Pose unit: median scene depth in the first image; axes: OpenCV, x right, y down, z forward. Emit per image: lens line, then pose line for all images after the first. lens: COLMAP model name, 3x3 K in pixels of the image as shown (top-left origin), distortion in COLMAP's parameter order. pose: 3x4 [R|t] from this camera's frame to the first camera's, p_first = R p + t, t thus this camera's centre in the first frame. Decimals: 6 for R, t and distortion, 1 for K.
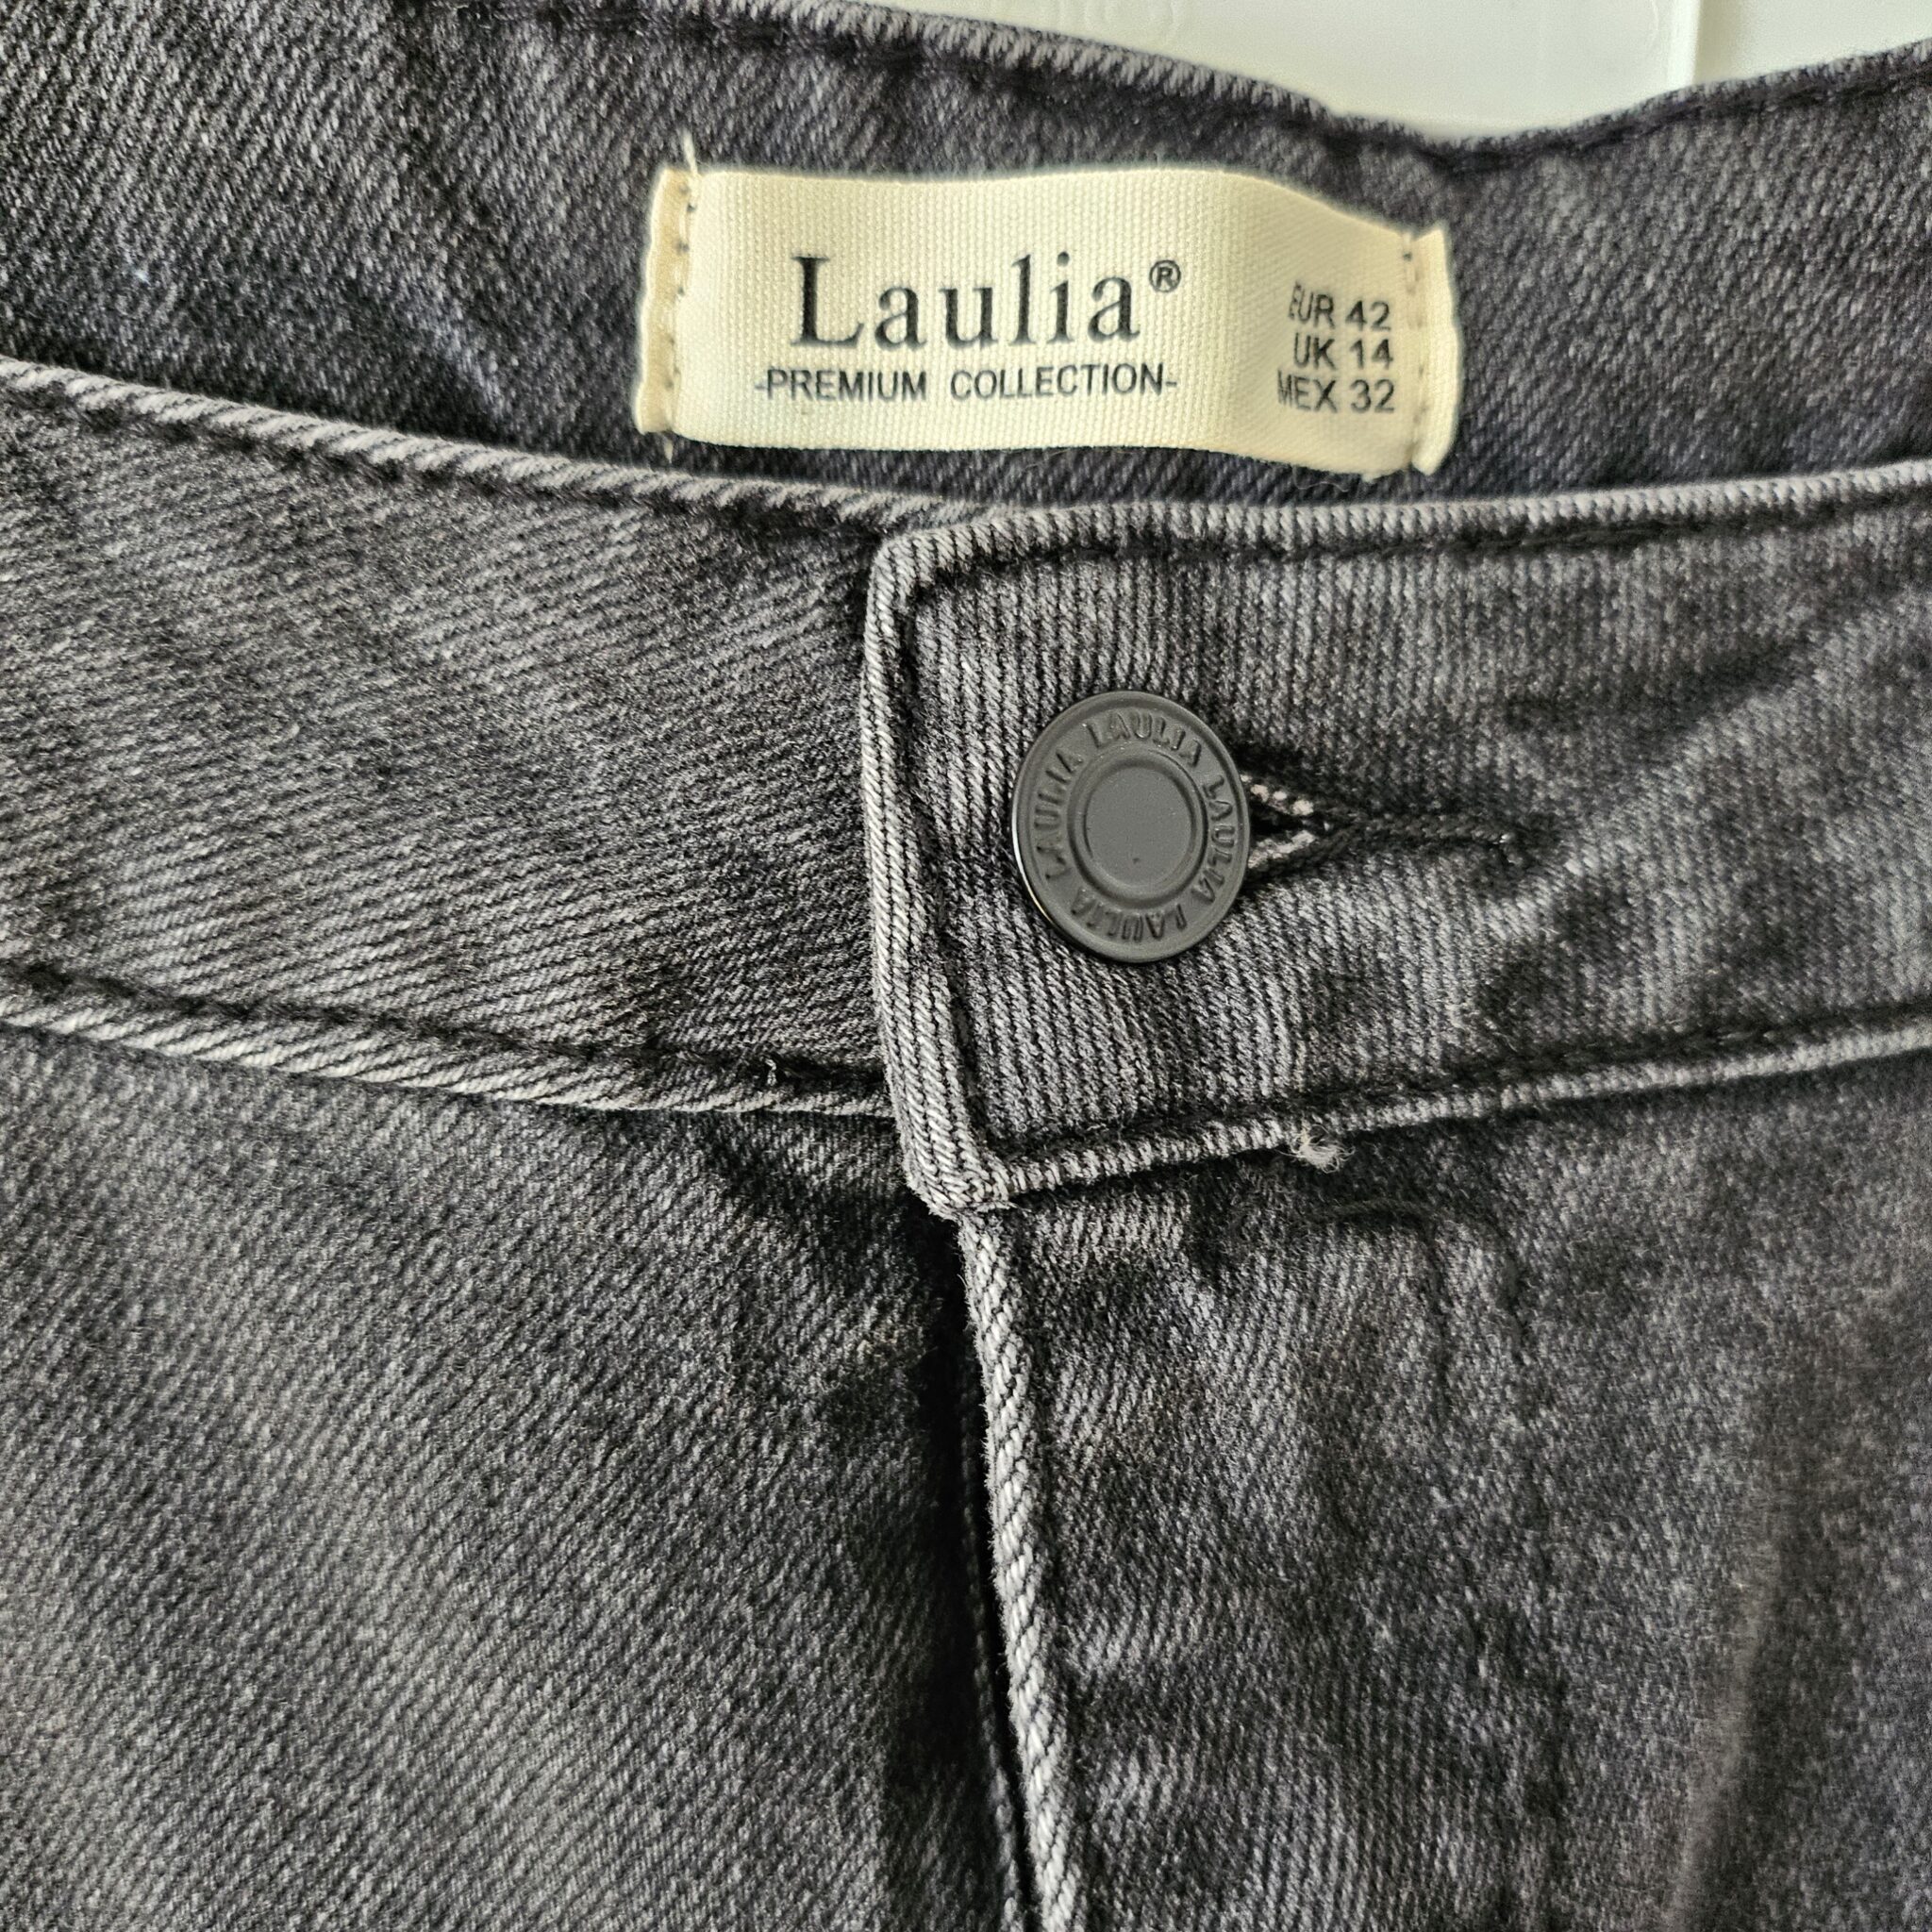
lens RADIAL K [[1900.8, 0, 967.0], [0, 1900.8, 919.6], [0, 0, 1]] dist [-0.025059, -0.005024]
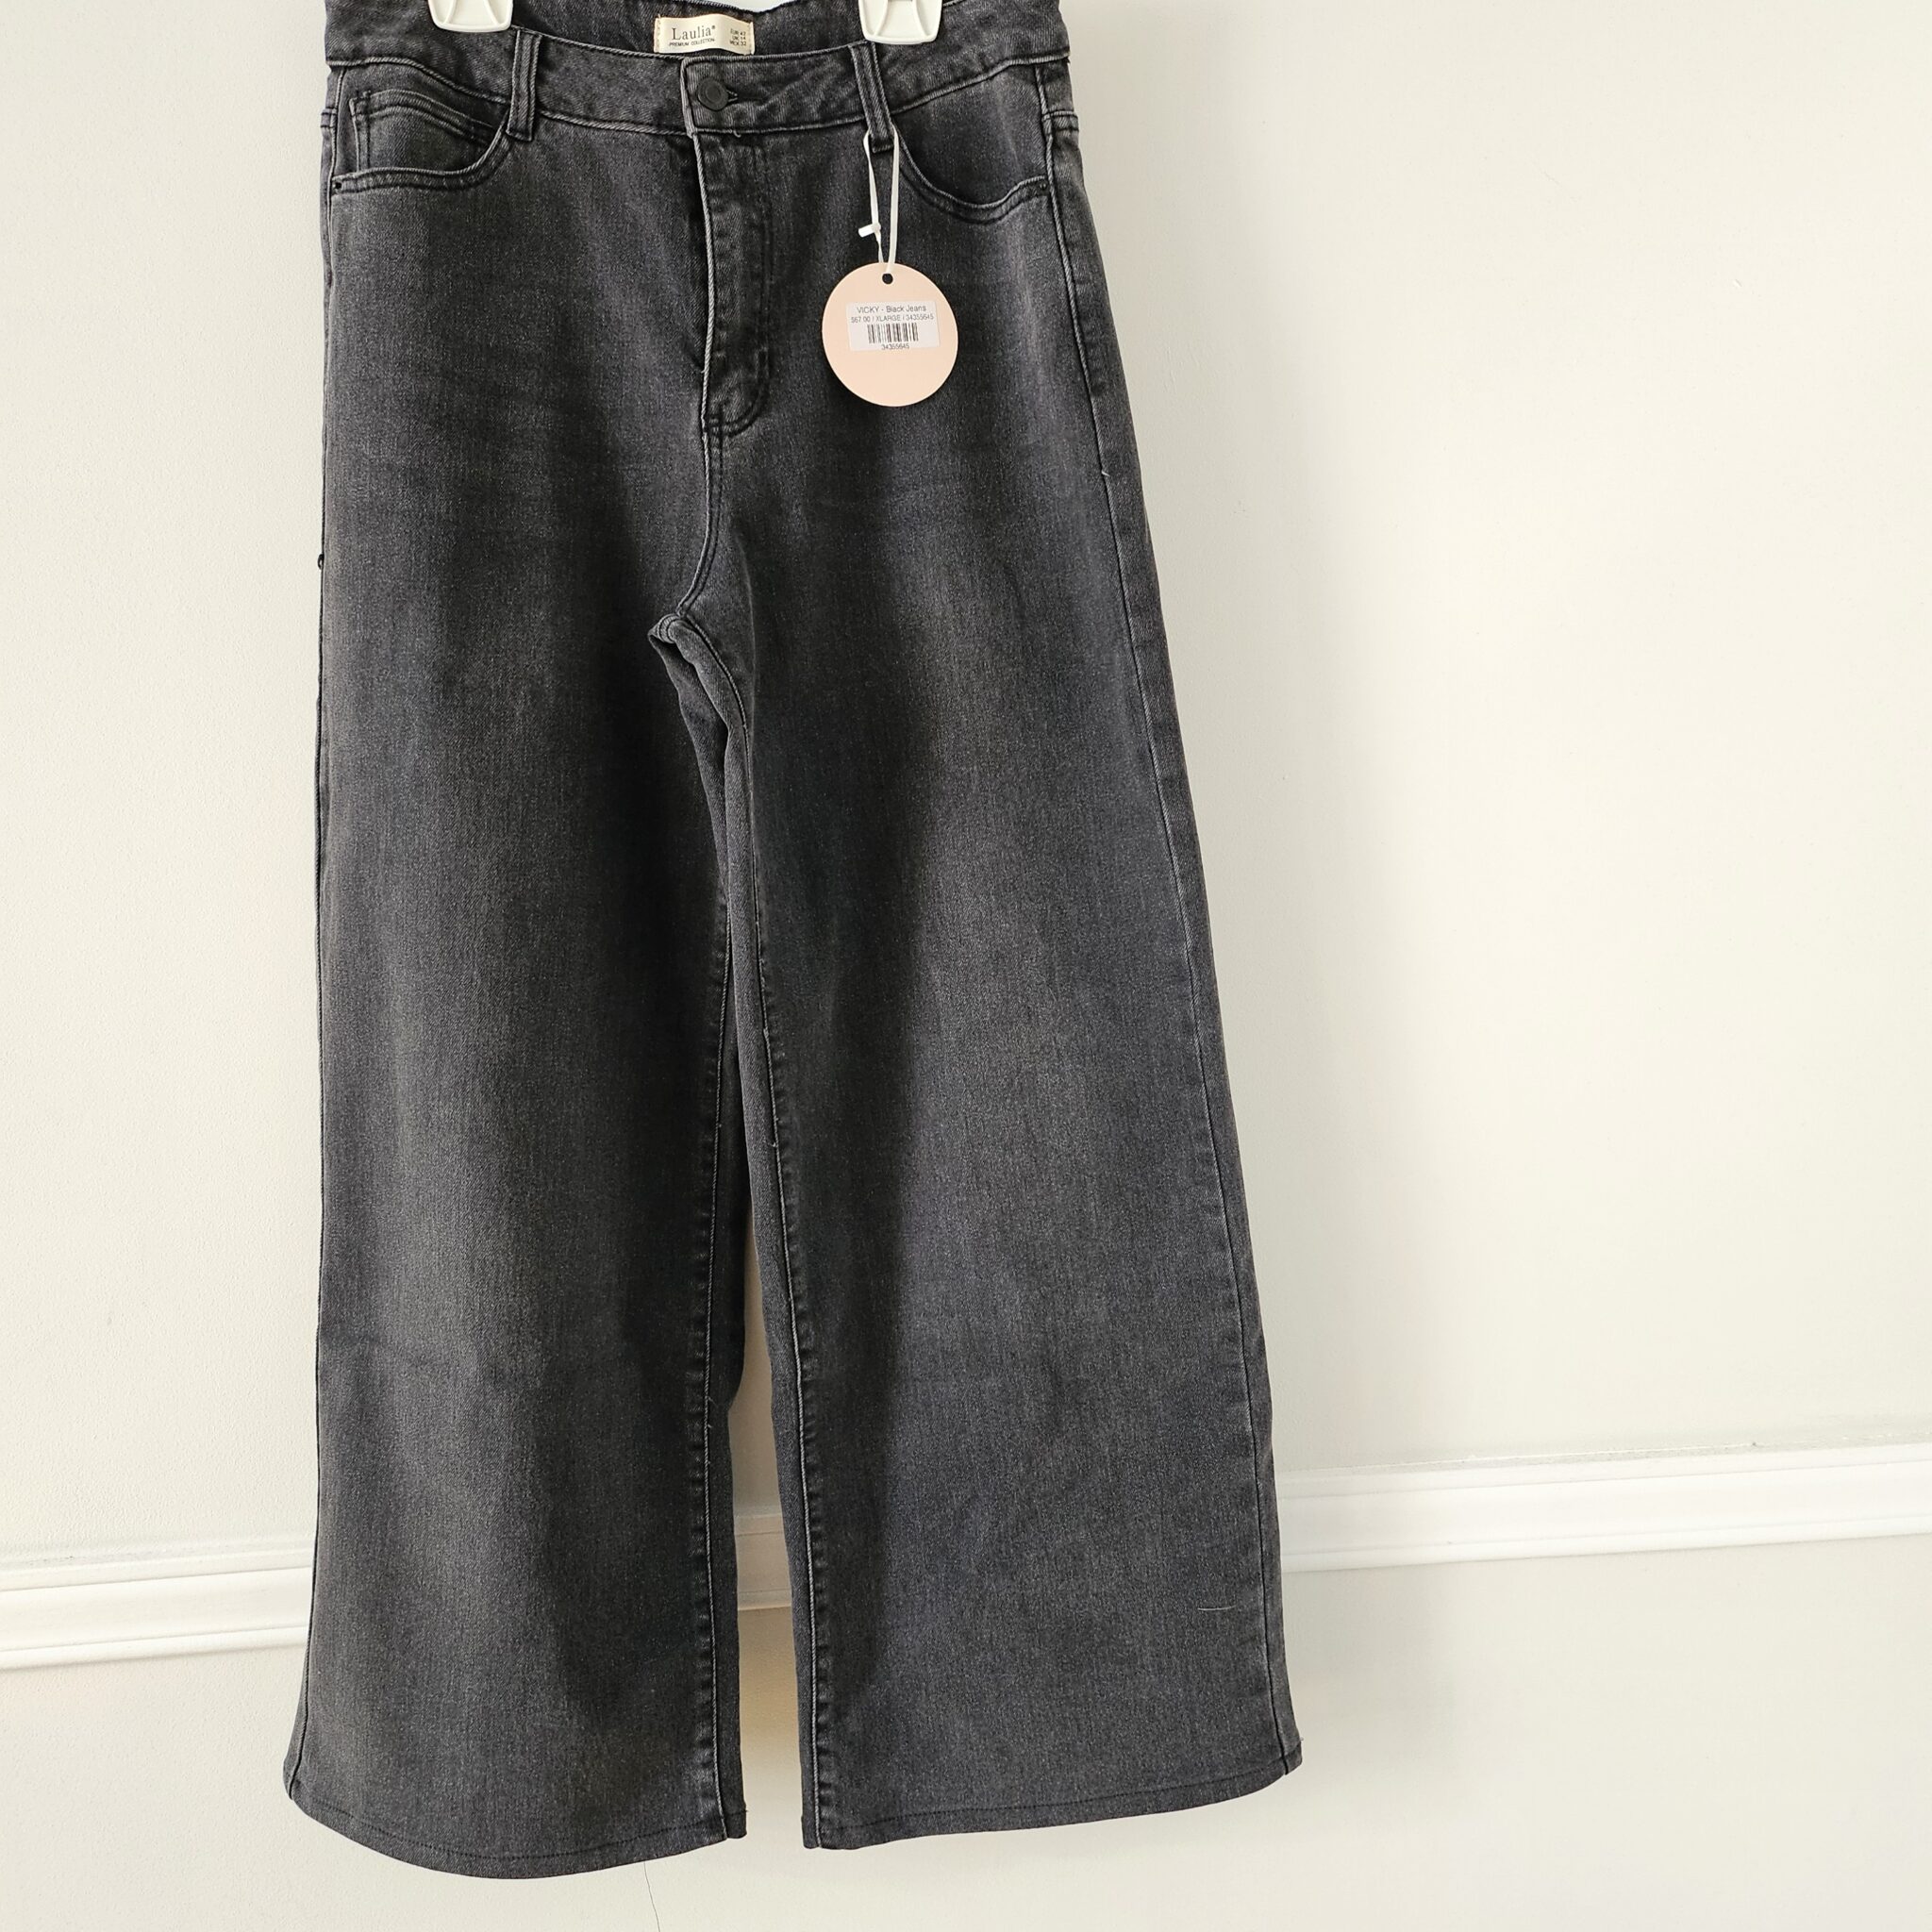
lens RADIAL K [[1620.1, 0, 966.0], [0, 1620.1, 966.0], [0, 0, 1]] dist [0.058602, -0.156230]
pose [[0.999617, -0.022911, -0.015508, 1.240832], [0.024438, 0.993990, 0.106704, 3.081213], [0.012970, -0.107042, 0.994170, -6.645604]]
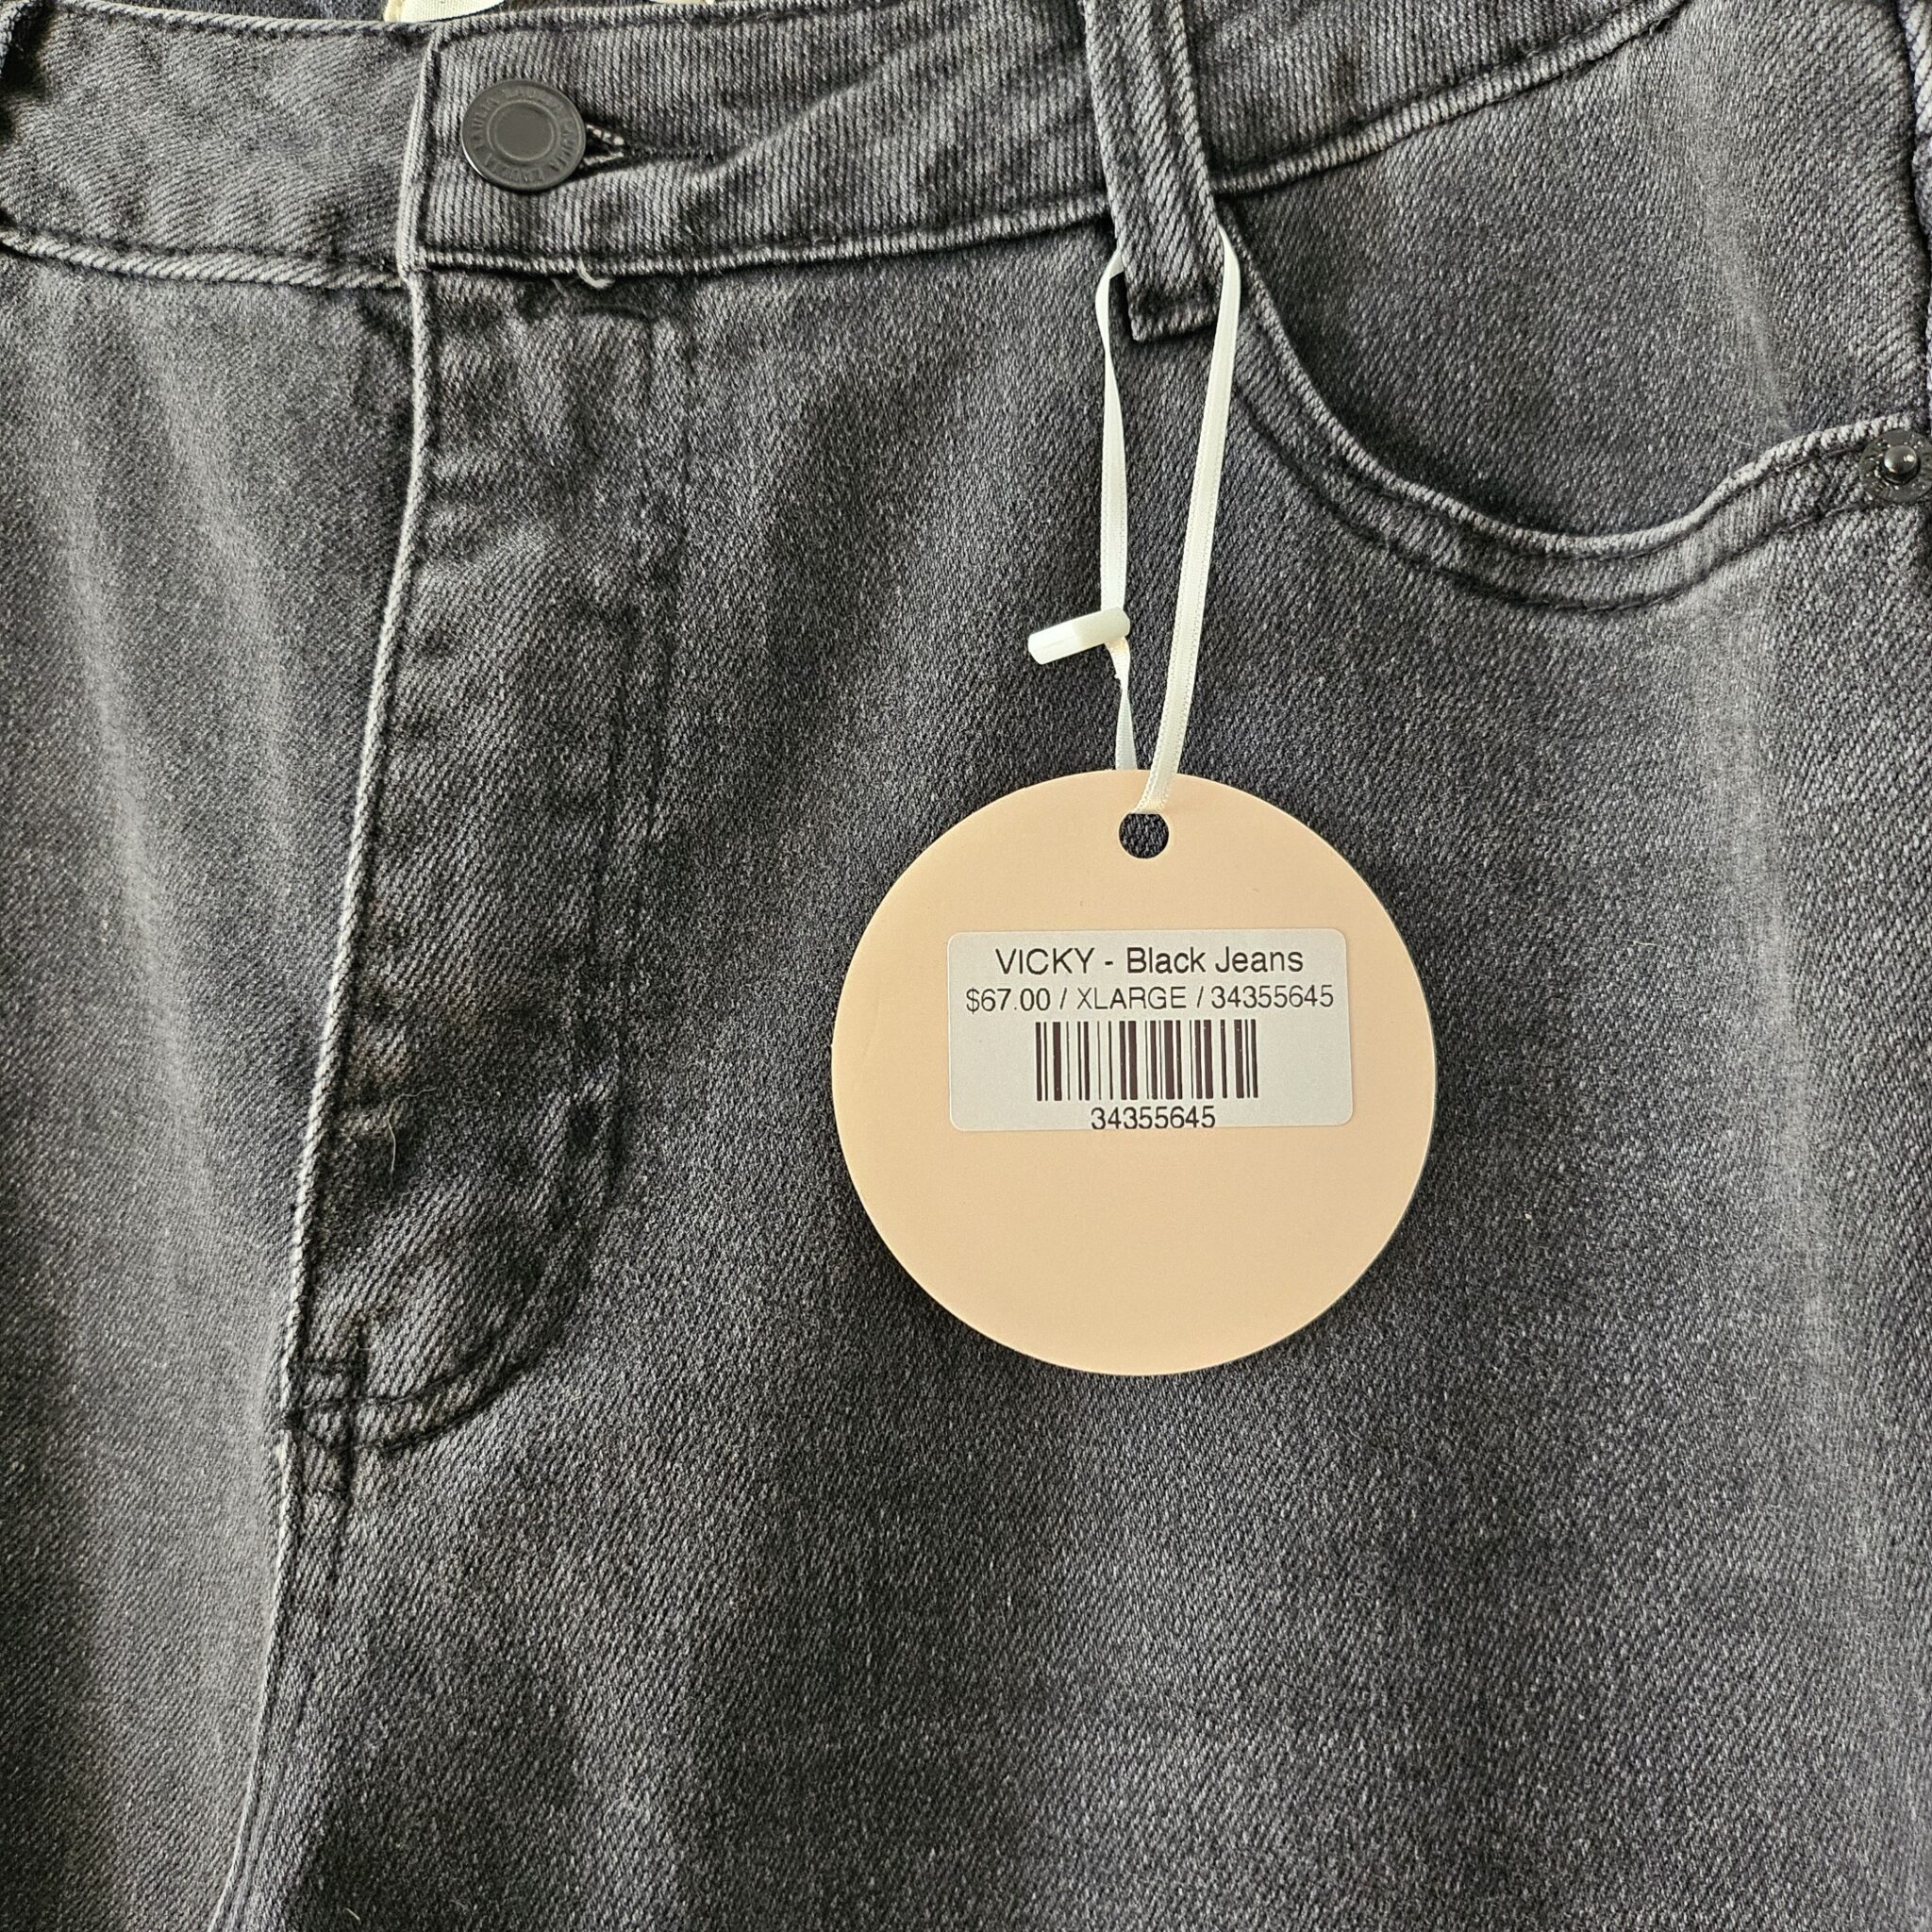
lens RADIAL K [[1900.8, 0, 967.0], [0, 1900.8, 919.6], [0, 0, 1]] dist [-0.025059, -0.005024]
pose [[0.951198, 0.034538, -0.306643, 1.274349], [-0.084836, 0.984694, -0.152251, 1.132170], [0.296691, 0.170835, 0.939569, -0.760989]]
